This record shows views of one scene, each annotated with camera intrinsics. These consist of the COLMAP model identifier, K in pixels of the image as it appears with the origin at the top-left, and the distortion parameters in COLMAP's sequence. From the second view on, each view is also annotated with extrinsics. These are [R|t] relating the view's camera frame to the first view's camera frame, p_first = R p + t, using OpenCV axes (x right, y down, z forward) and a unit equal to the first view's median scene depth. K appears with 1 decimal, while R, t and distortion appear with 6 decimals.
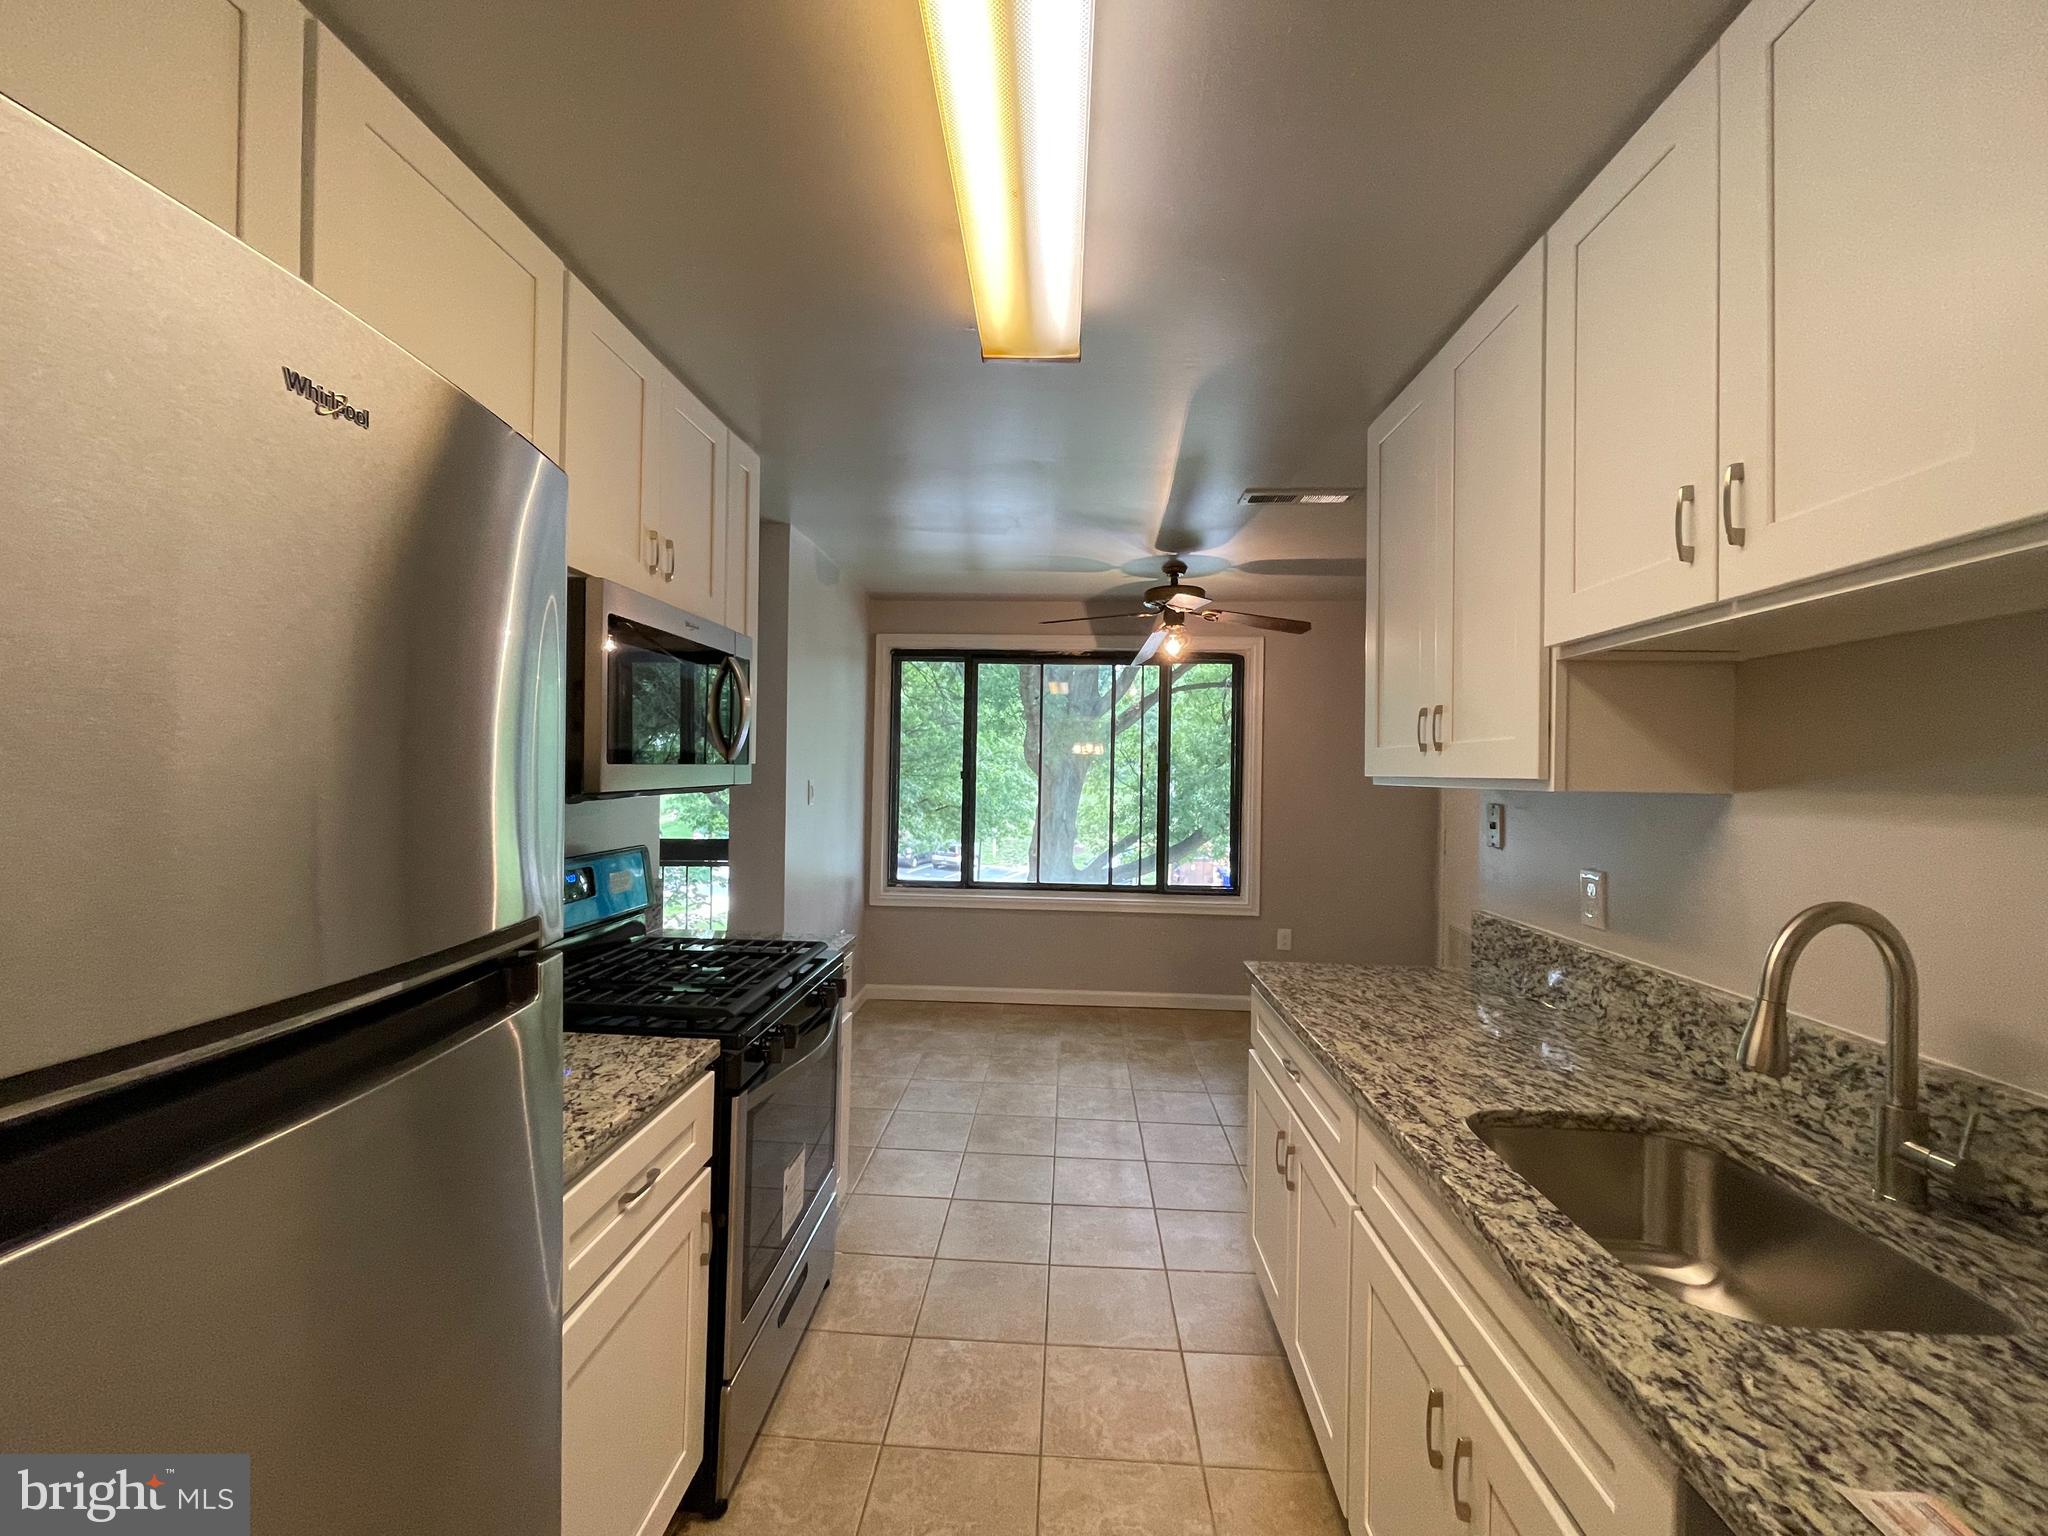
lens RADIAL K [[826.7, 0, 1023.8], [0, 826.7, 764.5], [0, 0, 1]] dist [-0.008810, -0.000285]
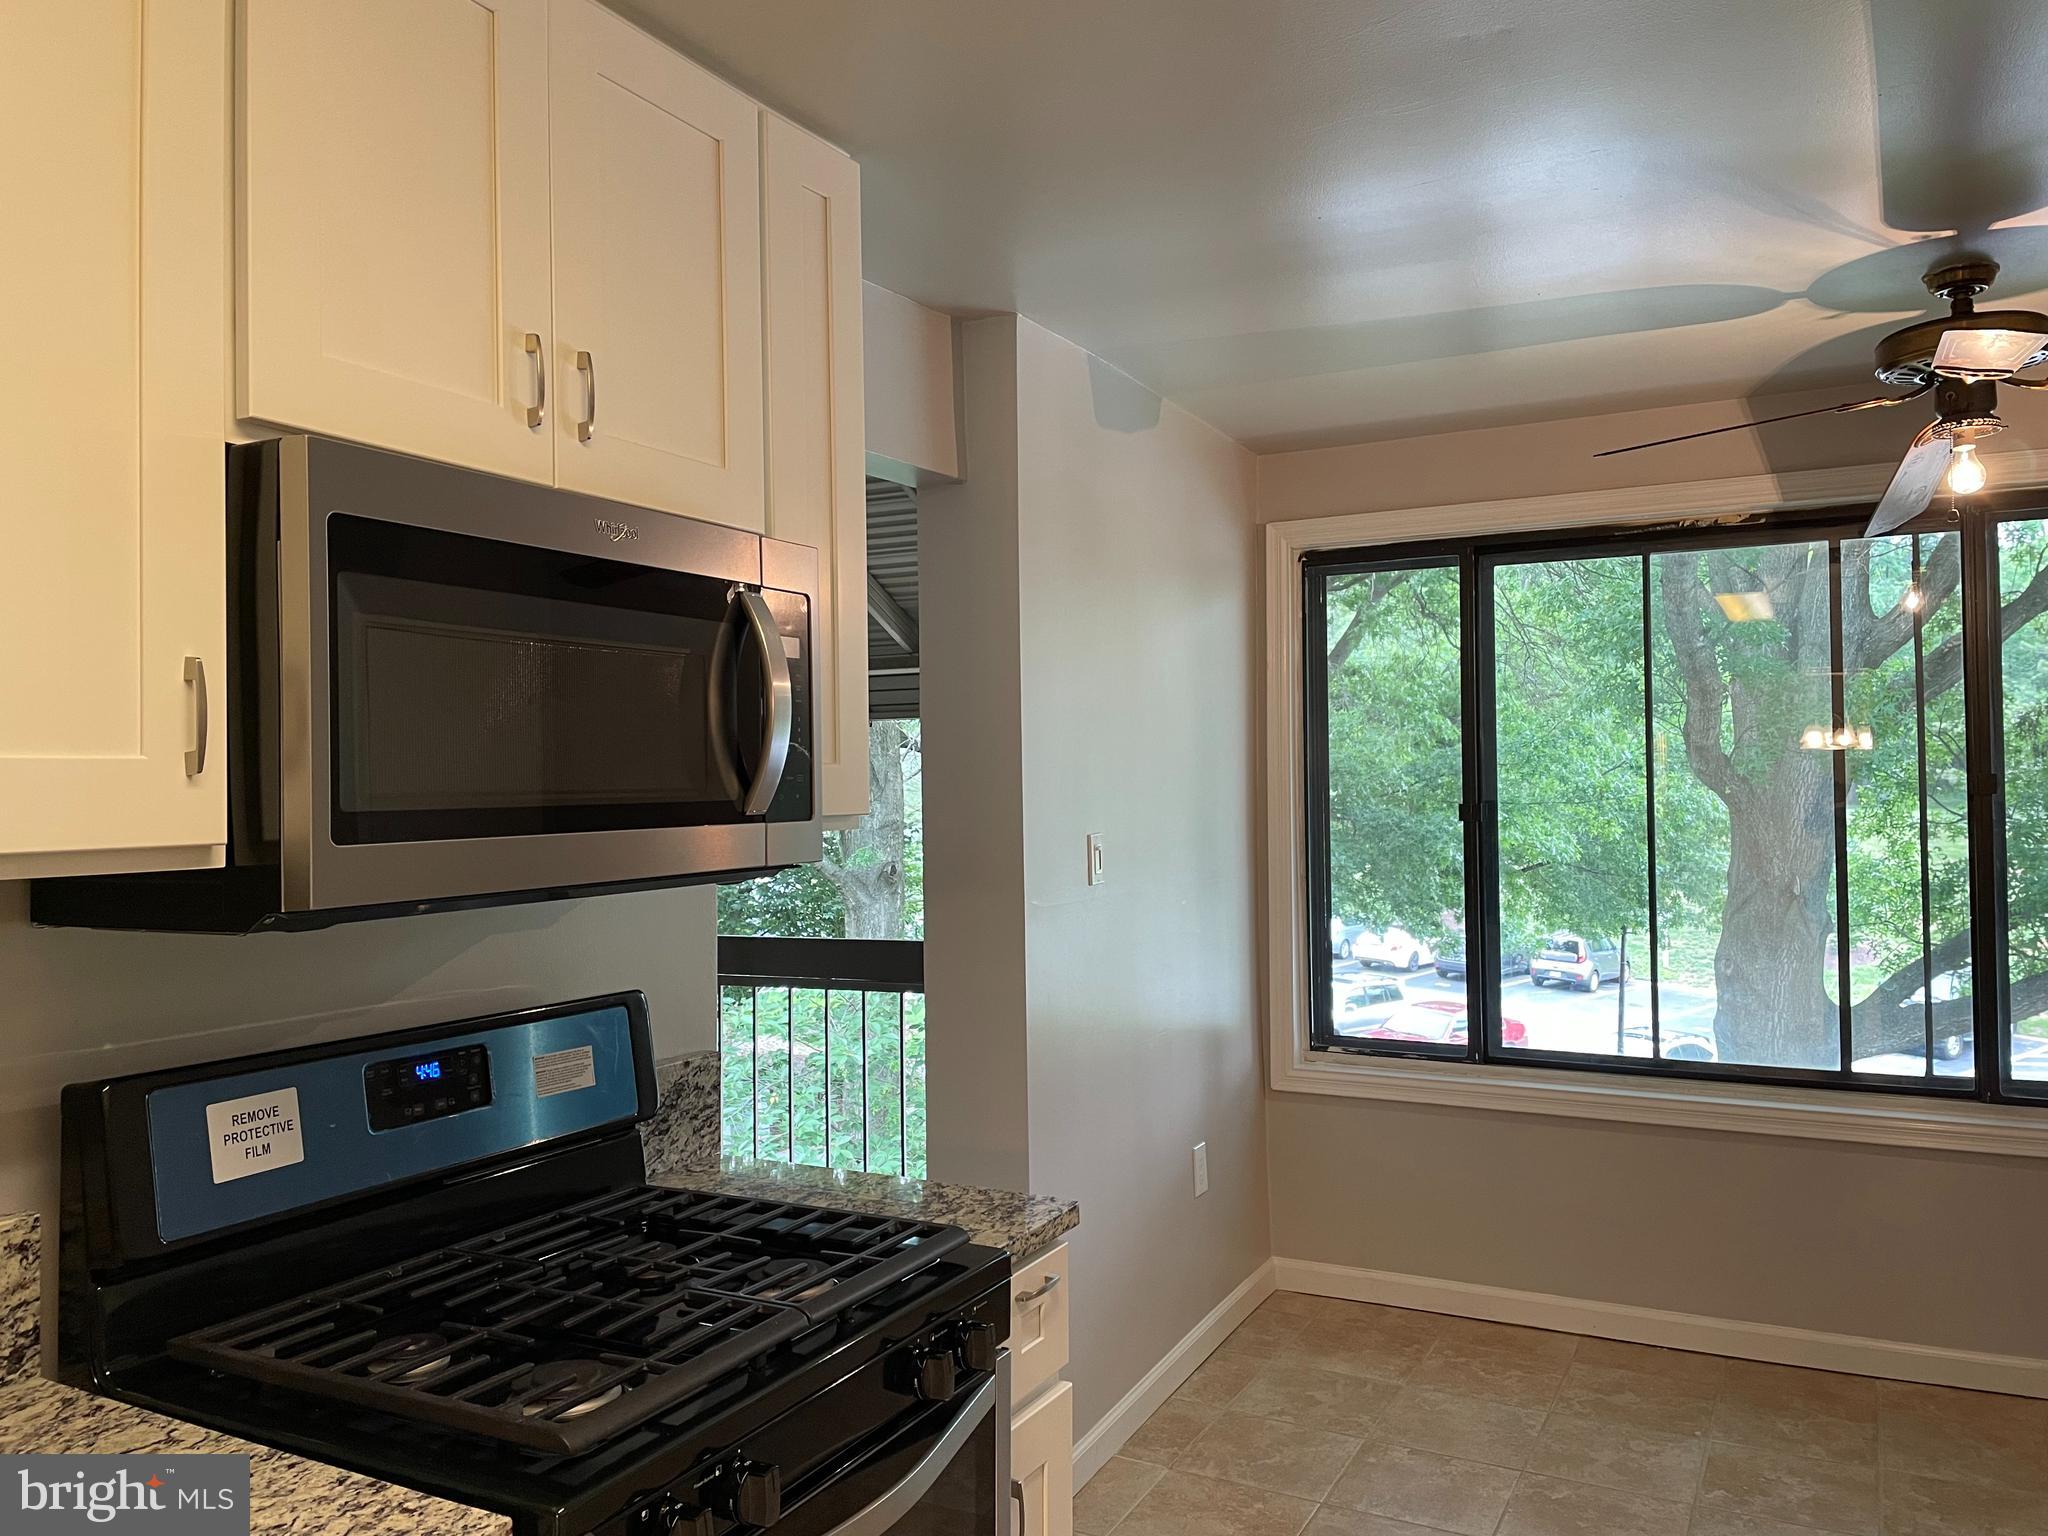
lens RADIAL K [[1546.4, 0, 1022.0], [0, 1546.4, 752.0], [0, 0, 1]] dist [0.078107, -0.101557]
pose [[0.910215, -0.038099, -0.412380, 0.126281], [0.029898, 0.999206, -0.026322, -0.011953], [0.413055, 0.011629, 0.910632, 0.247629]]
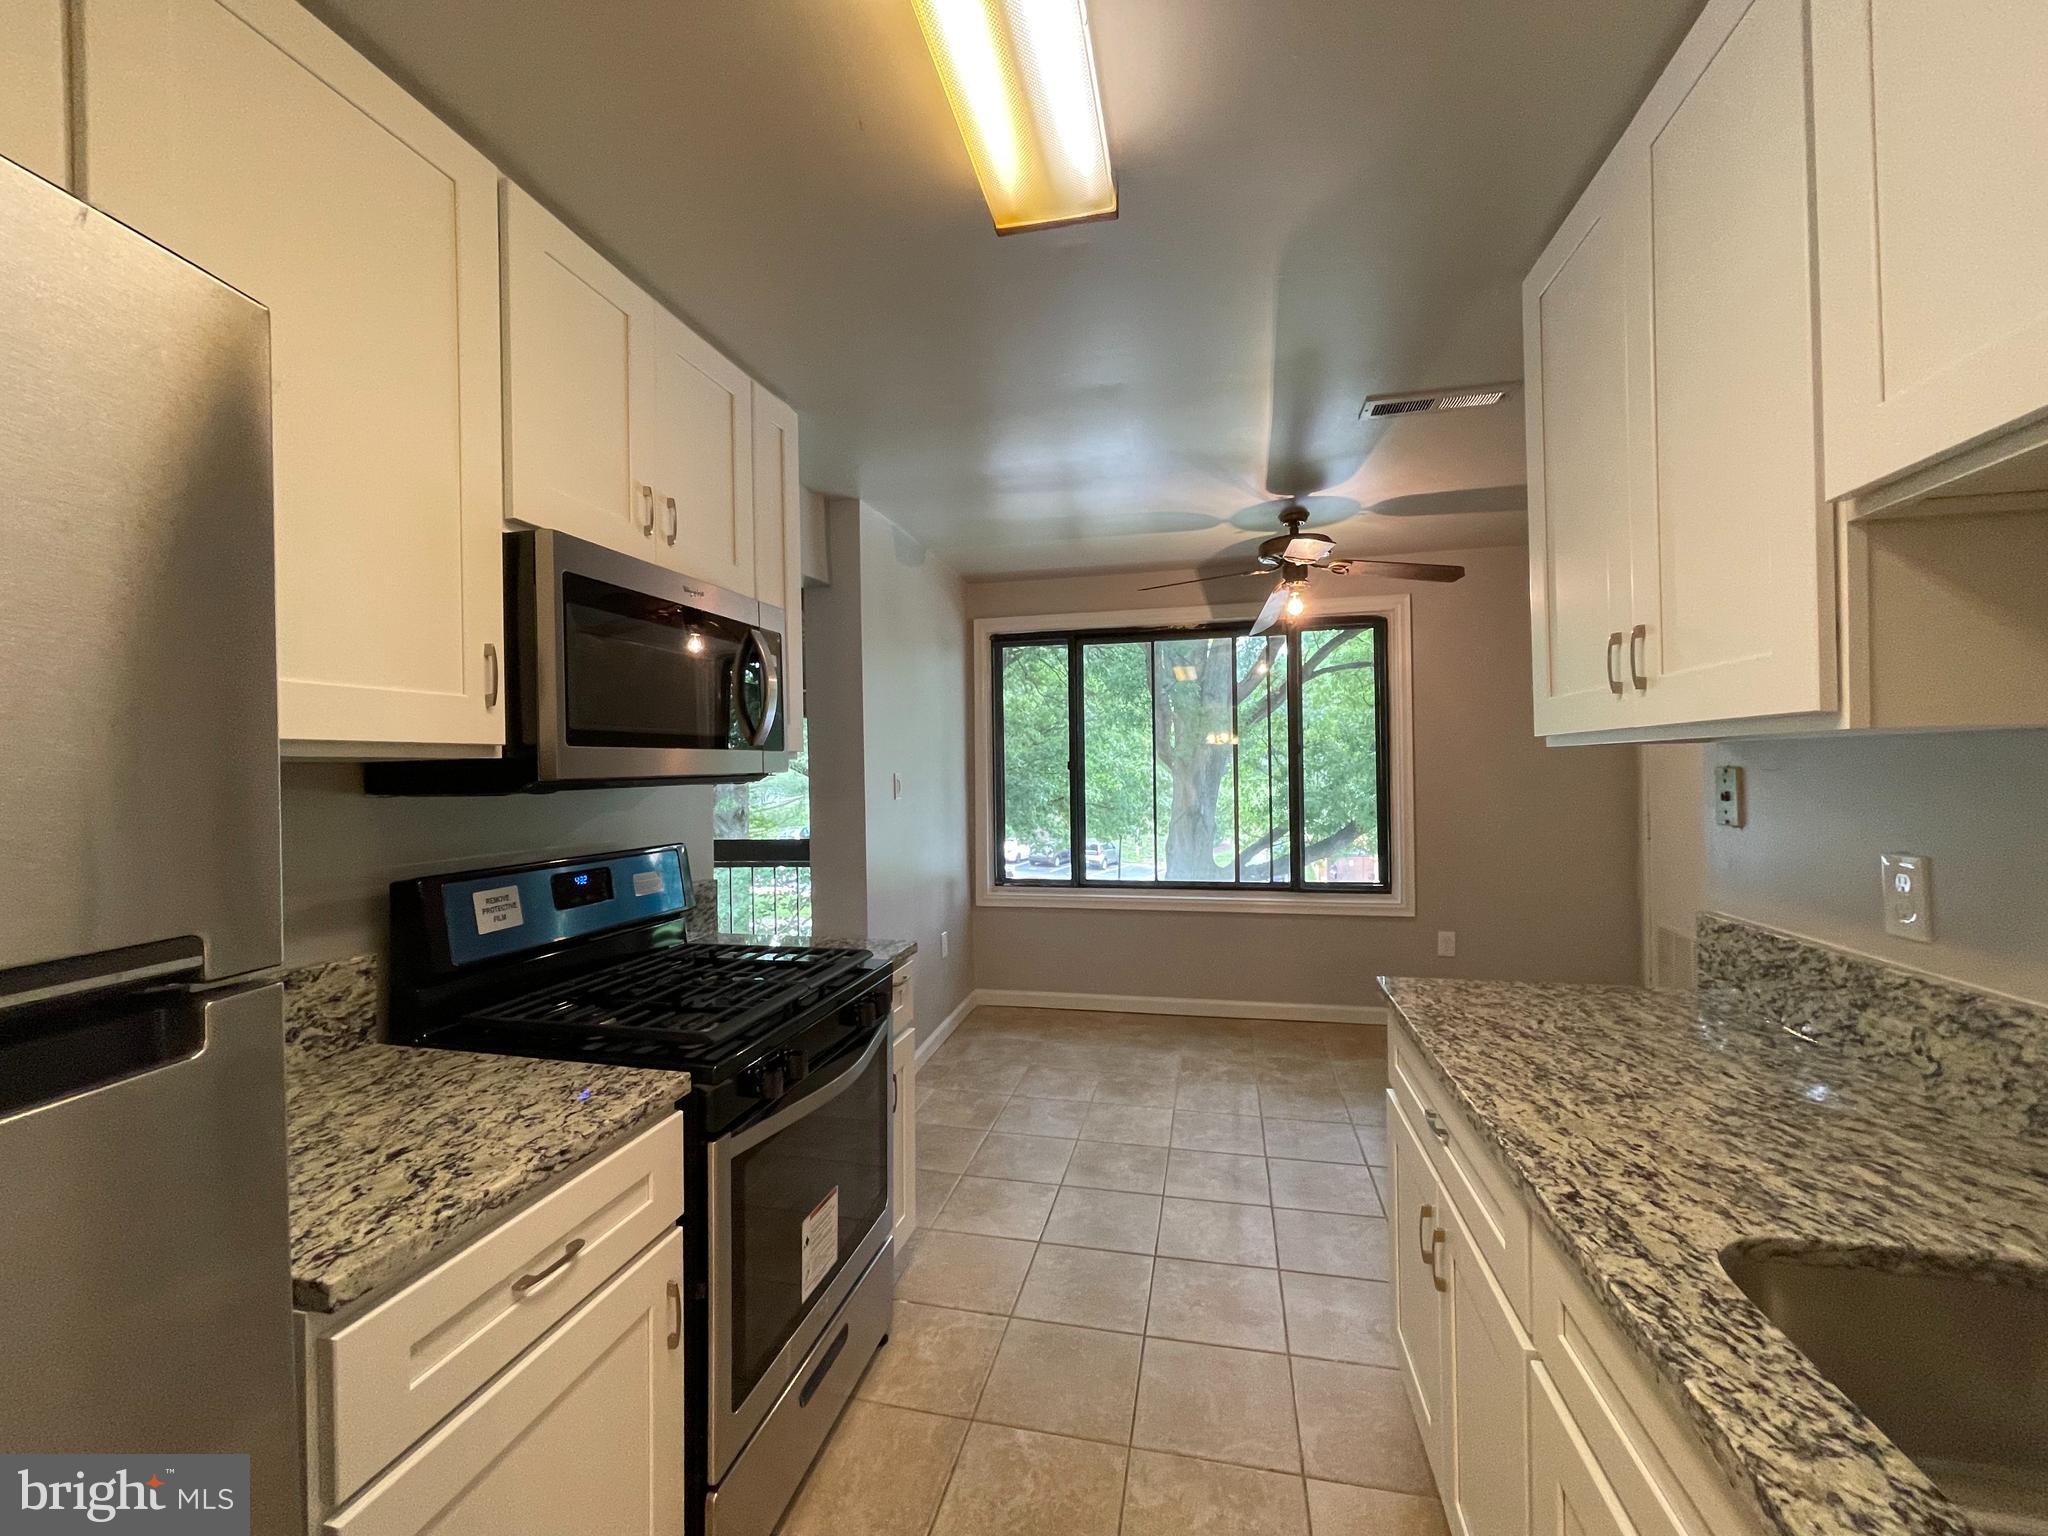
lens RADIAL K [[831.4, 0, 1023.2], [0, 831.4, 765.3], [0, 0, 1]] dist [-0.010500, 0.005889]
pose [[0.984679, -0.033067, -0.171212, 0.072193], [0.033550, 0.999437, -0.000070, 0.023209], [0.171118, -0.005675, 0.985234, 0.151573]]
